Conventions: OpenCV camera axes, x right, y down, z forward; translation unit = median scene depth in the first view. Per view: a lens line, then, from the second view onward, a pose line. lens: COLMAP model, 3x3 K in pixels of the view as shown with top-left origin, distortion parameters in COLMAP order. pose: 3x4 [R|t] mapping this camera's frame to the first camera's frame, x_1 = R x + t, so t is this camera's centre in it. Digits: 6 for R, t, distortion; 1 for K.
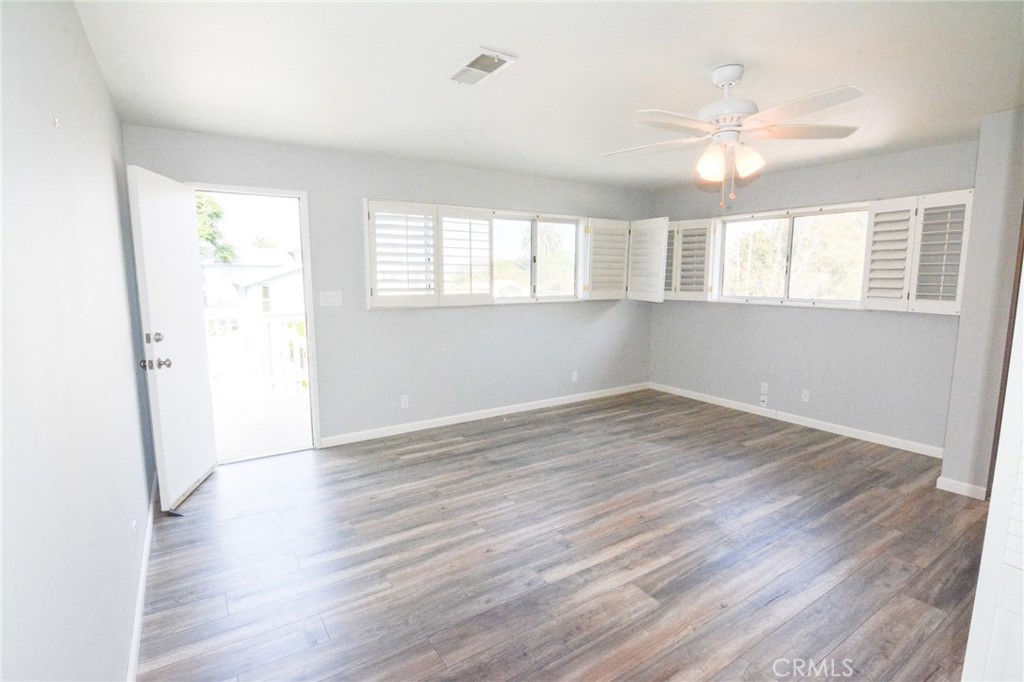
lens RADIAL K [[493.7, 0, 507.6], [0, 493.7, 342.9], [0, 0, 1]] dist [-0.009906, -0.008272]
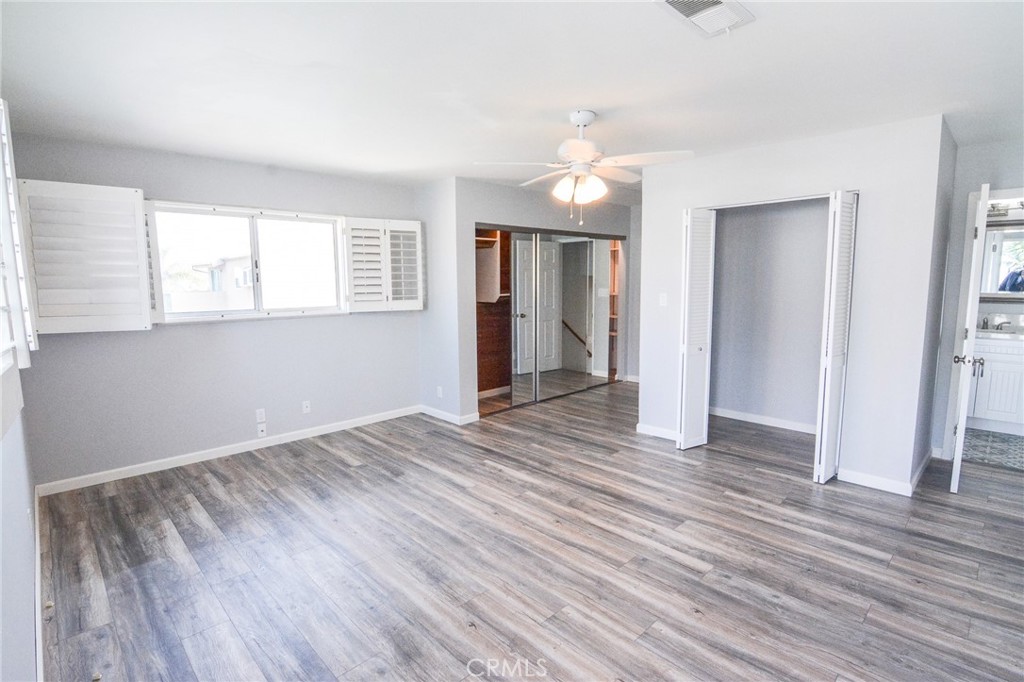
lens RADIAL K [[493.7, 0, 506.8], [0, 493.7, 340.5], [0, 0, 1]] dist [-0.009906, -0.008272]
pose [[-0.187405, -0.114690, 0.975564, -0.491887], [0.142510, 0.979478, 0.142526, -0.126057], [-0.971890, 0.165738, -0.167214, 0.923252]]
